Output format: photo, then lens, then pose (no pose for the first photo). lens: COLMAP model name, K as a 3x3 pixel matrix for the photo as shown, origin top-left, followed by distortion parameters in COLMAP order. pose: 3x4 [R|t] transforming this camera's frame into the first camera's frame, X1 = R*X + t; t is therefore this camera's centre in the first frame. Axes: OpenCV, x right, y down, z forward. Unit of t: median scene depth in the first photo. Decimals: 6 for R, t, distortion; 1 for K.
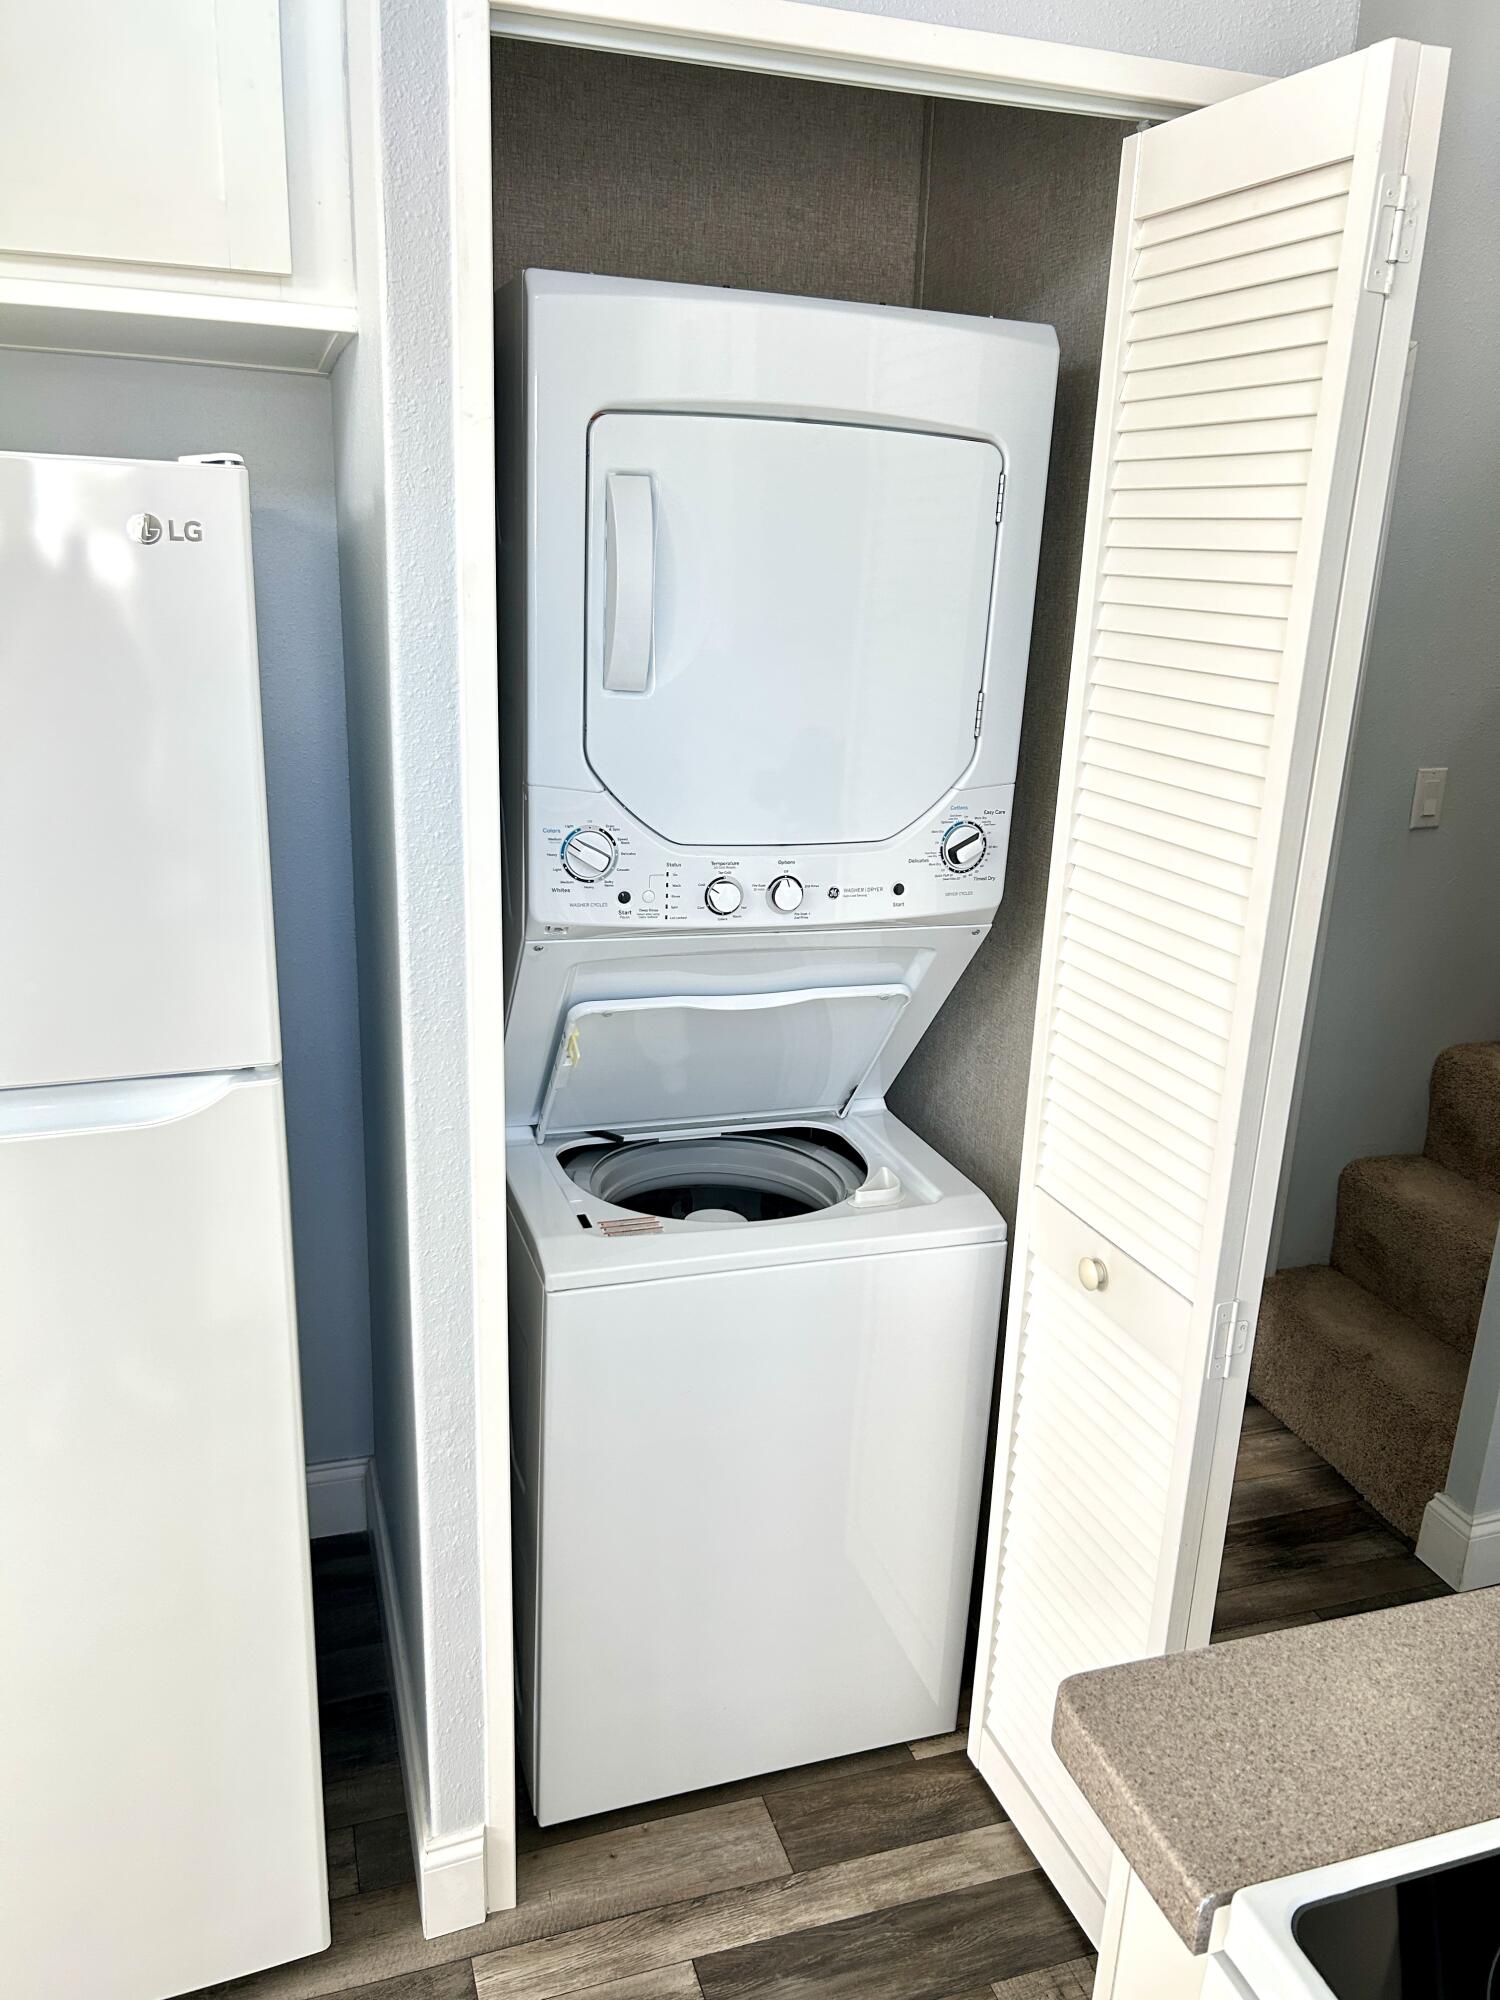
lens RADIAL K [[1508.0, 0, 741.5], [0, 1508.0, 1002.3], [0, 0, 1]] dist [0.044876, -0.046660]
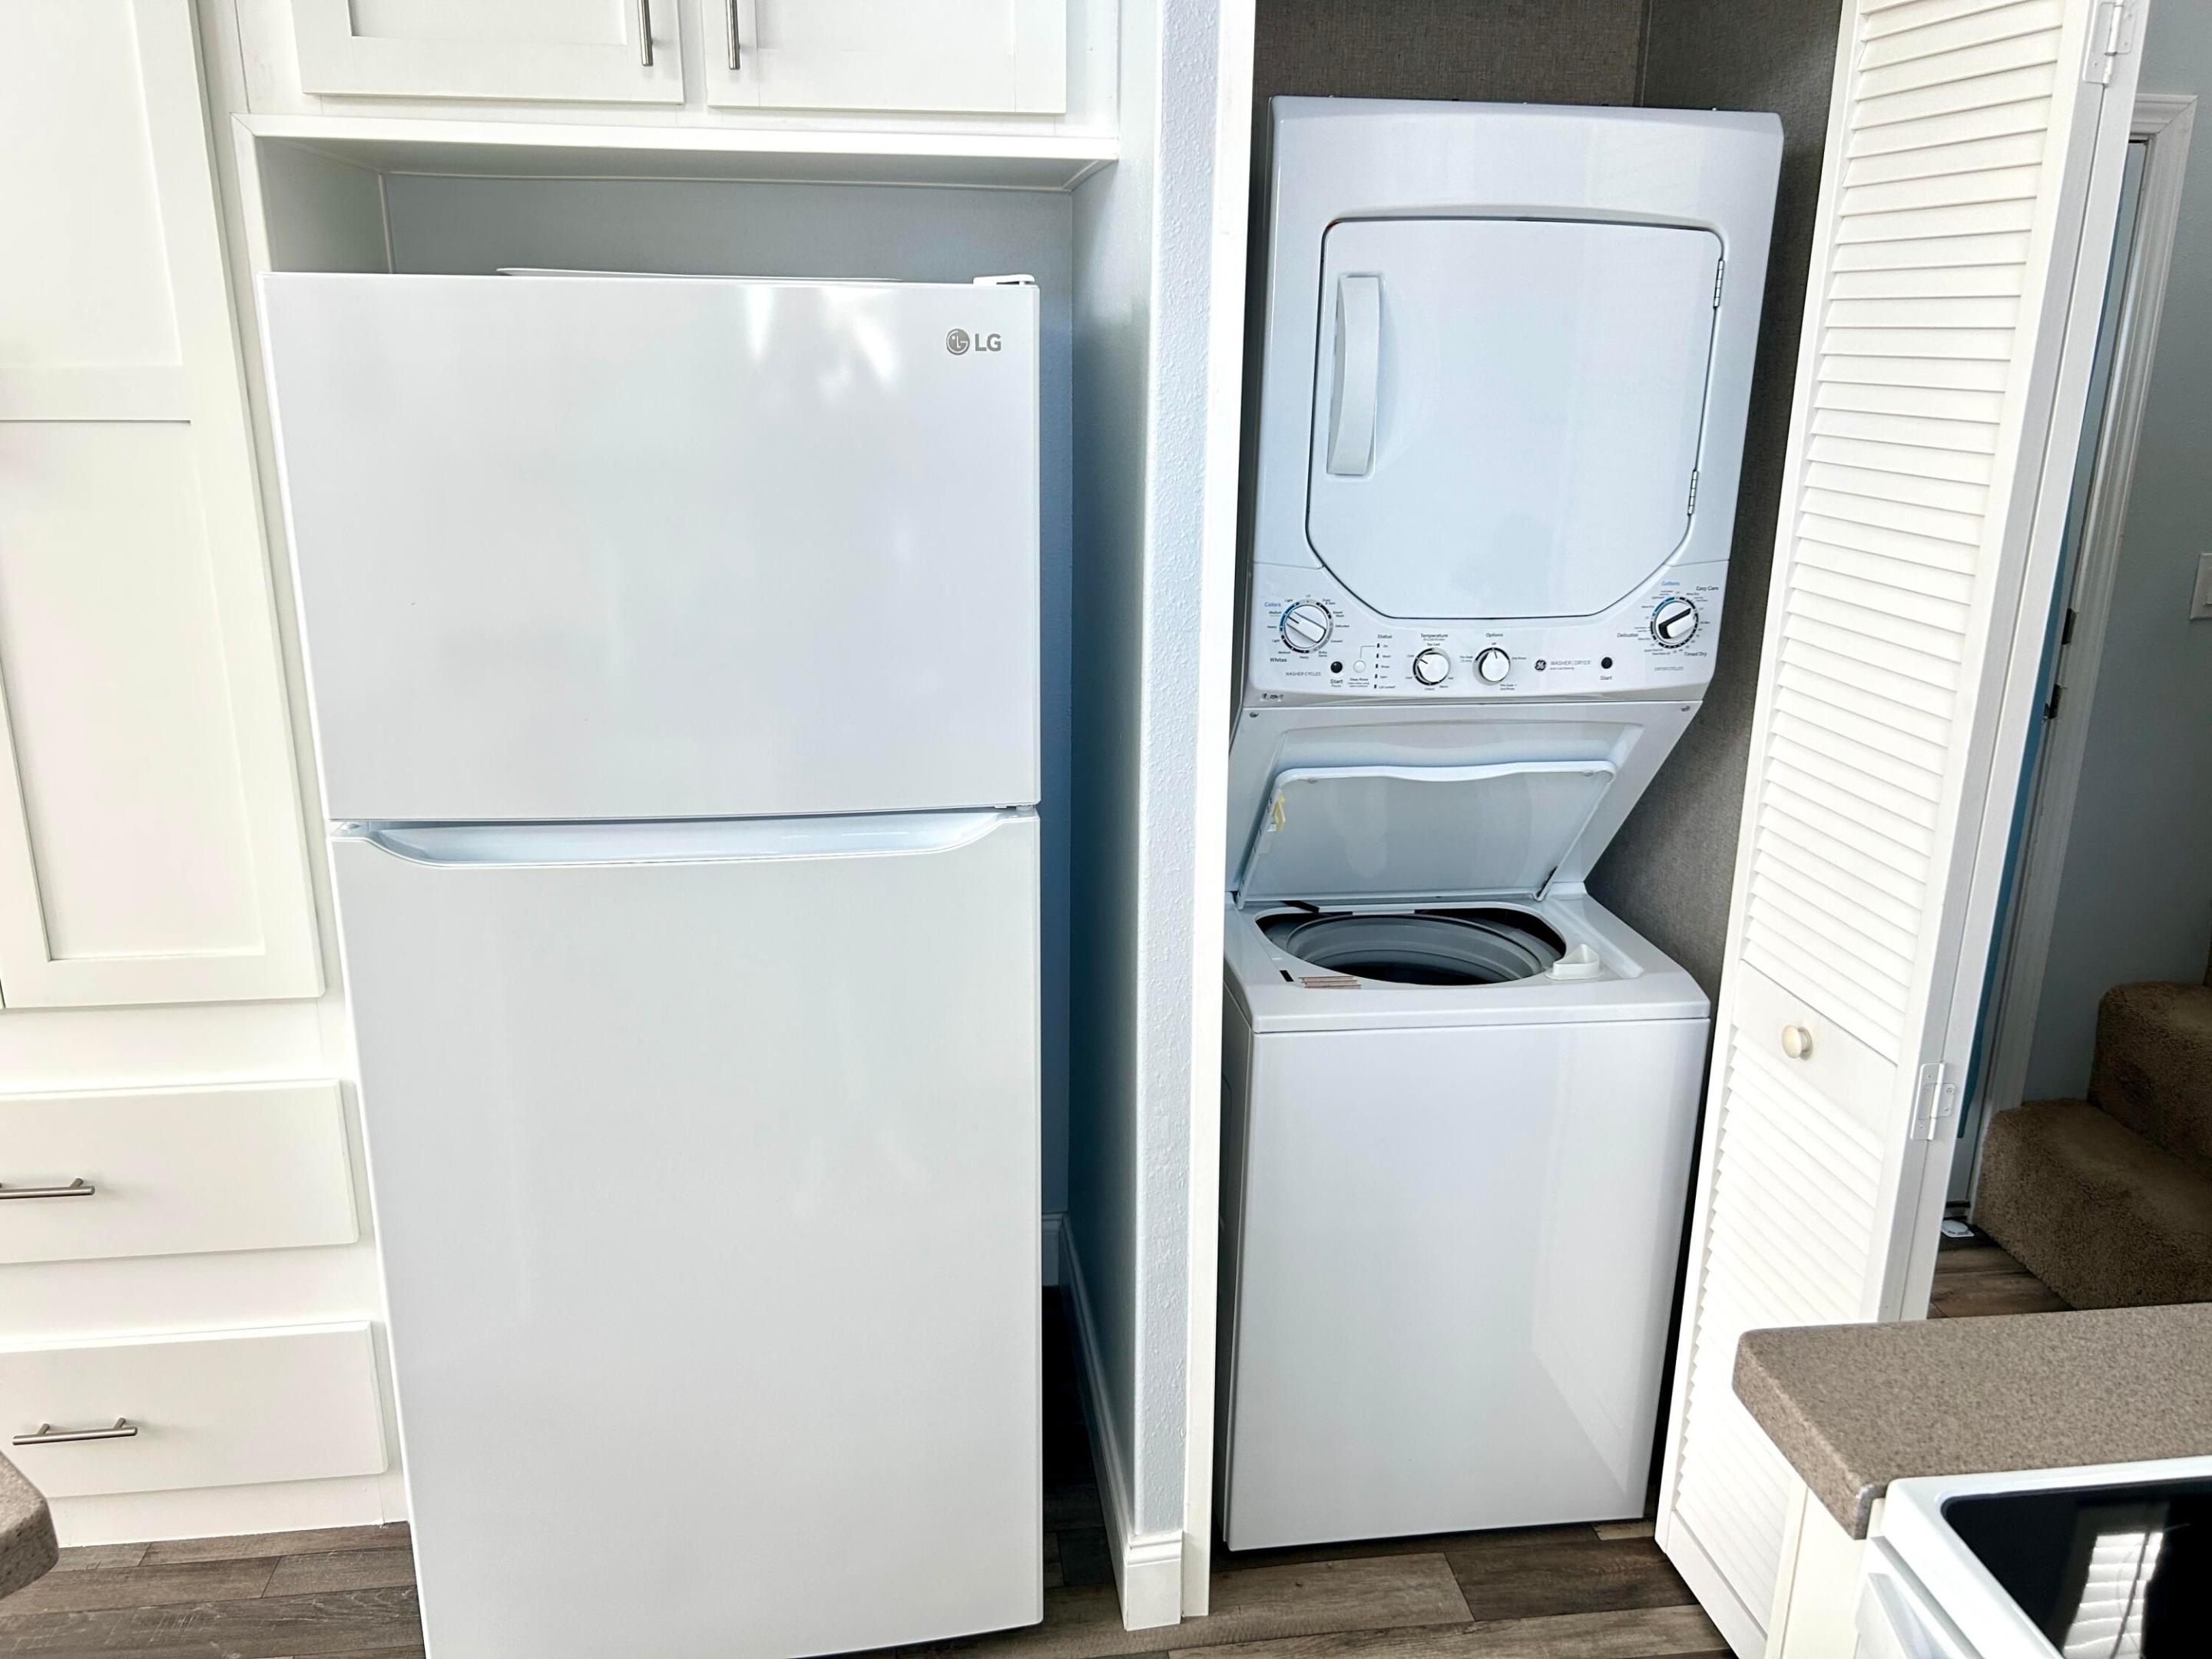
lens RADIAL K [[1667.8, 0, 1083.5], [0, 1667.8, 819.9], [0, 0, 1]] dist [0.044876, -0.046660]
pose [[0.981157, 0.025655, -0.191503, -0.024960], [-0.027395, 0.999604, -0.006440, 0.051368], [0.191262, 0.011565, 0.981471, -0.197859]]
